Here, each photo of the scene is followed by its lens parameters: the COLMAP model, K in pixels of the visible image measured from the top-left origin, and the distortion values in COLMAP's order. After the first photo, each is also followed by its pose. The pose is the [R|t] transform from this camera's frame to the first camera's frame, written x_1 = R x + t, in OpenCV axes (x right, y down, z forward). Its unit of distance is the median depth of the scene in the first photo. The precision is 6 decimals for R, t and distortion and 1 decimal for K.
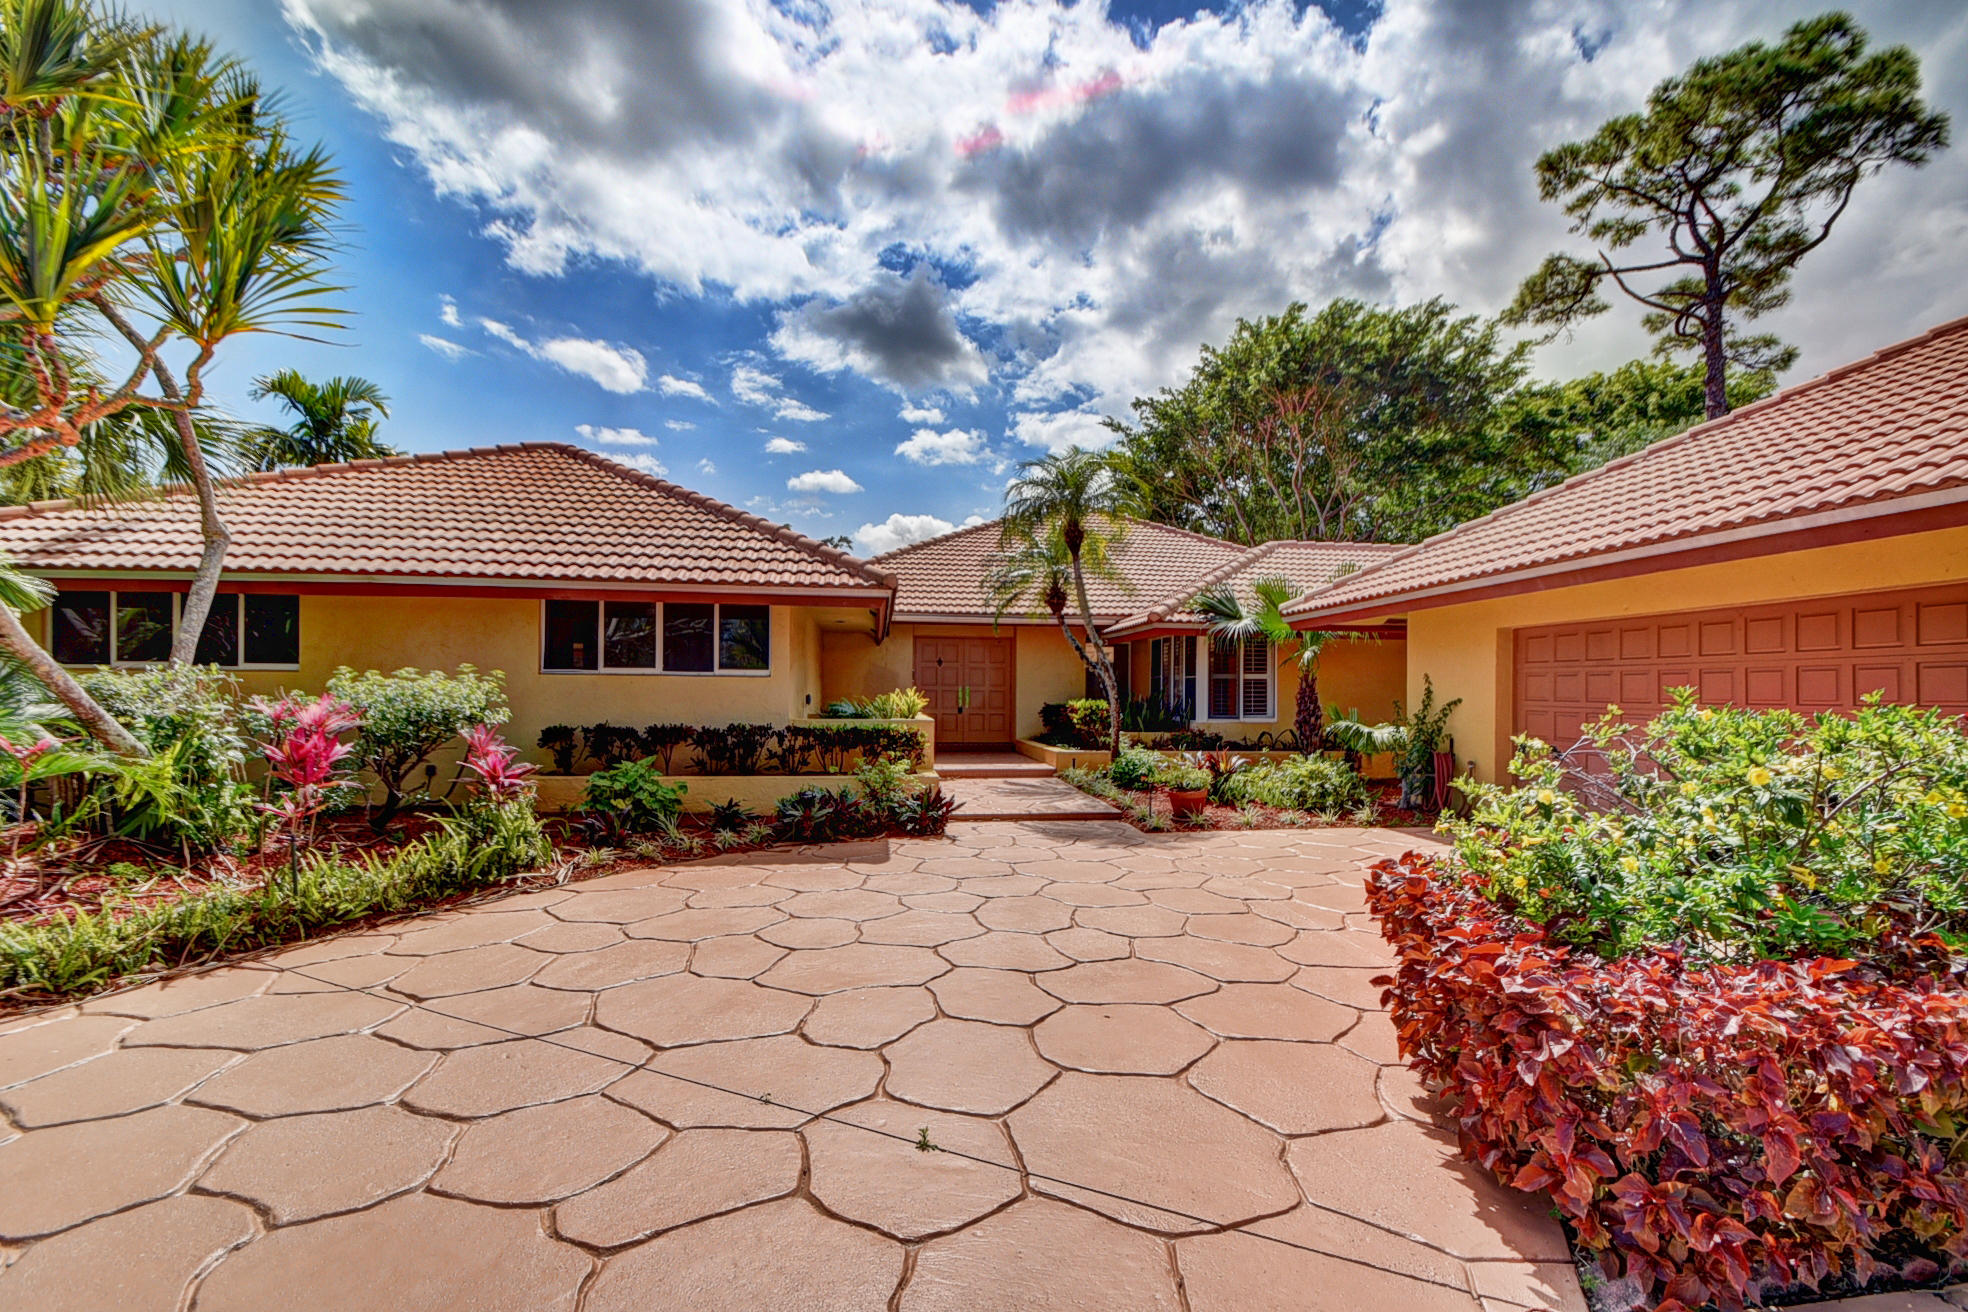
lens RADIAL K [[868.3, 0, 990.7], [0, 868.3, 698.4], [0, 0, 1]] dist [-0.005643, -0.005044]
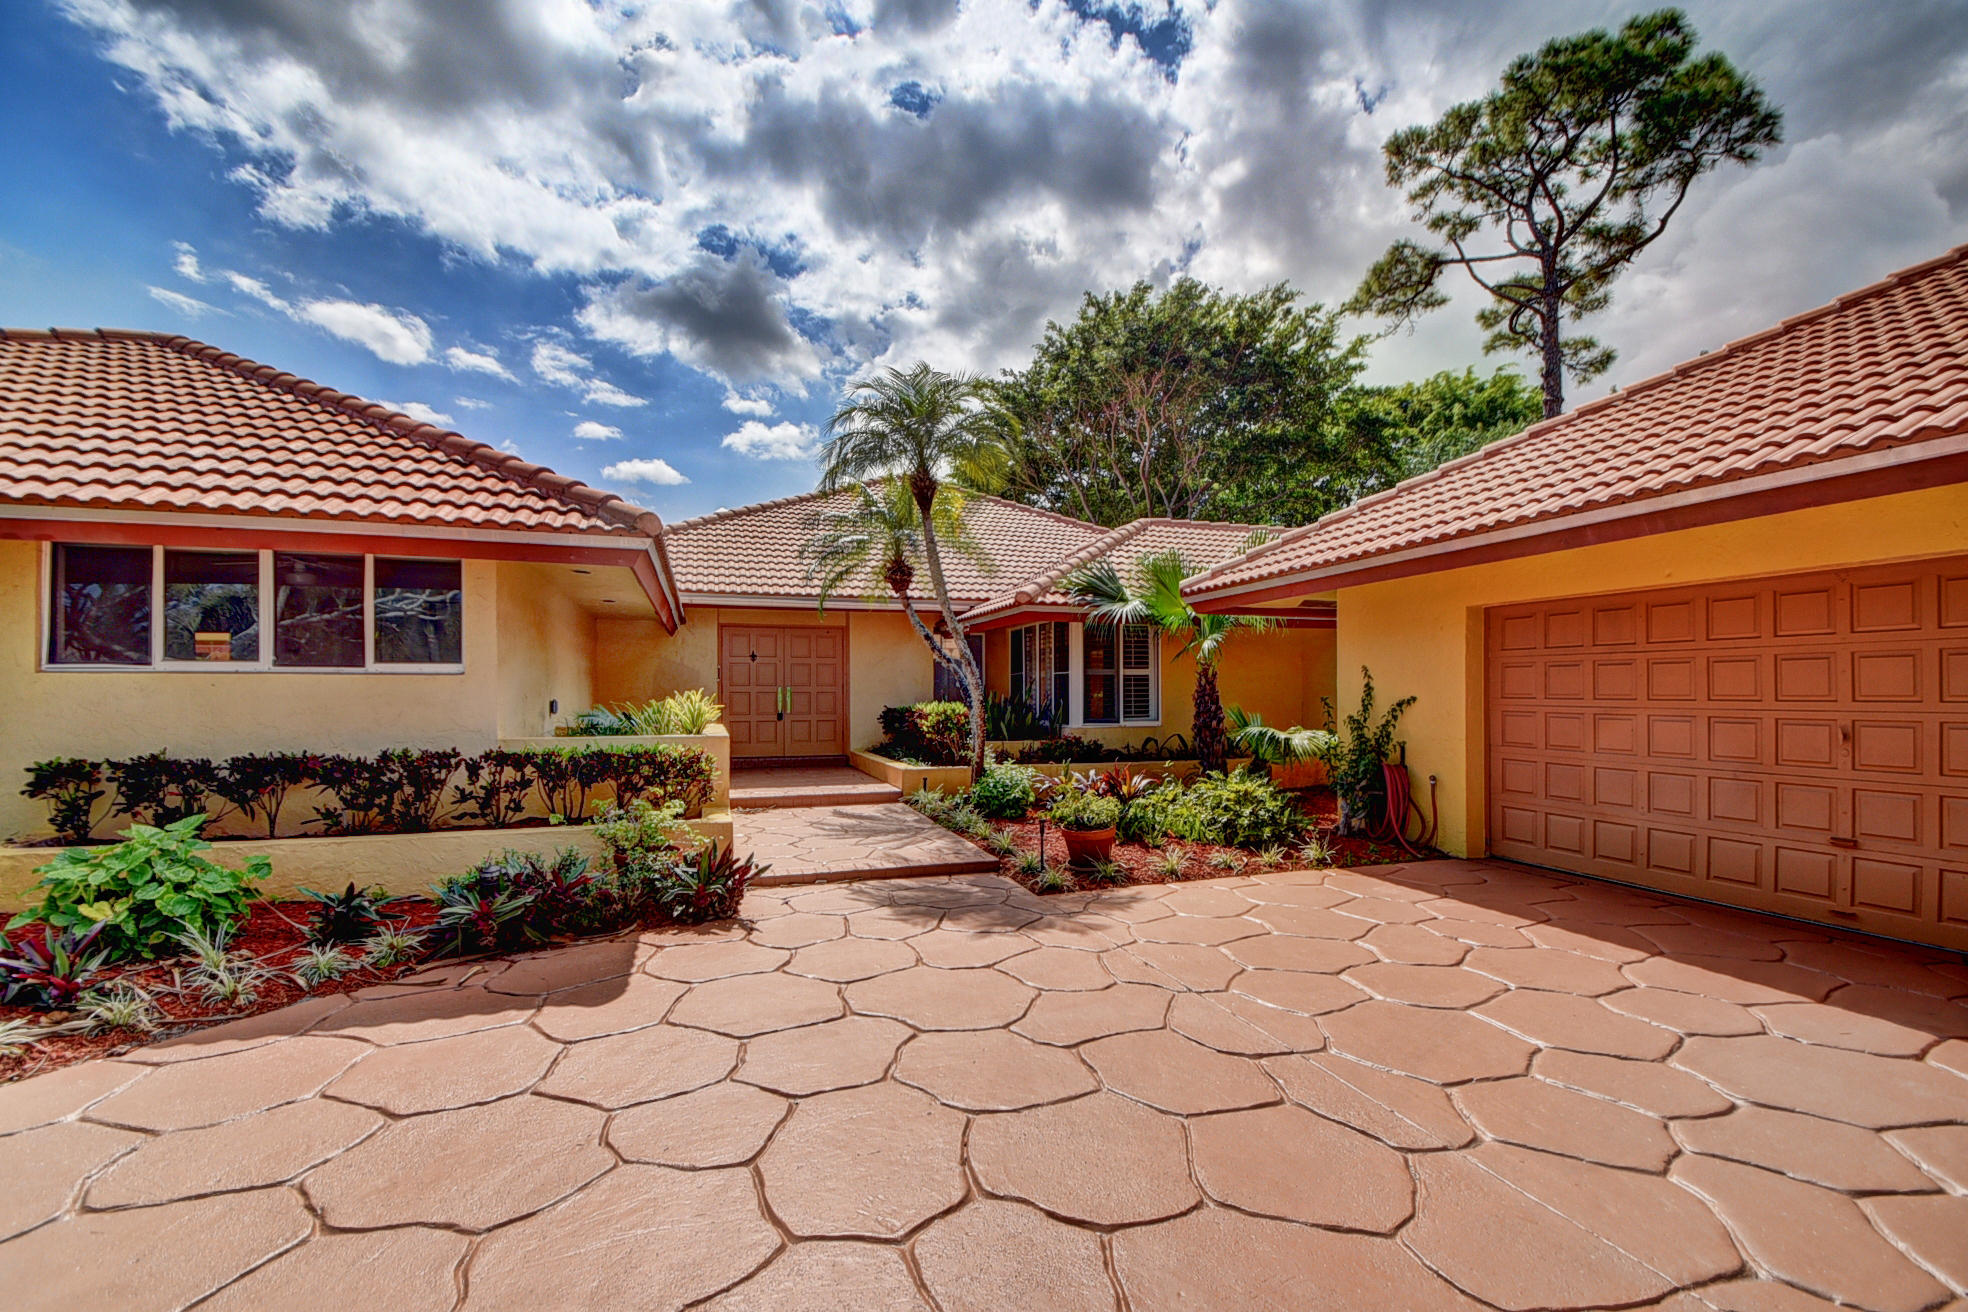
lens RADIAL K [[868.3, 0, 983.2], [0, 868.3, 703.5], [0, 0, 1]] dist [-0.005643, -0.005044]
pose [[0.983356, -0.012049, 0.181288, 0.004902], [0.011128, 0.999920, 0.006094, -0.001484], [-0.181347, -0.003975, 0.983411, 0.152226]]
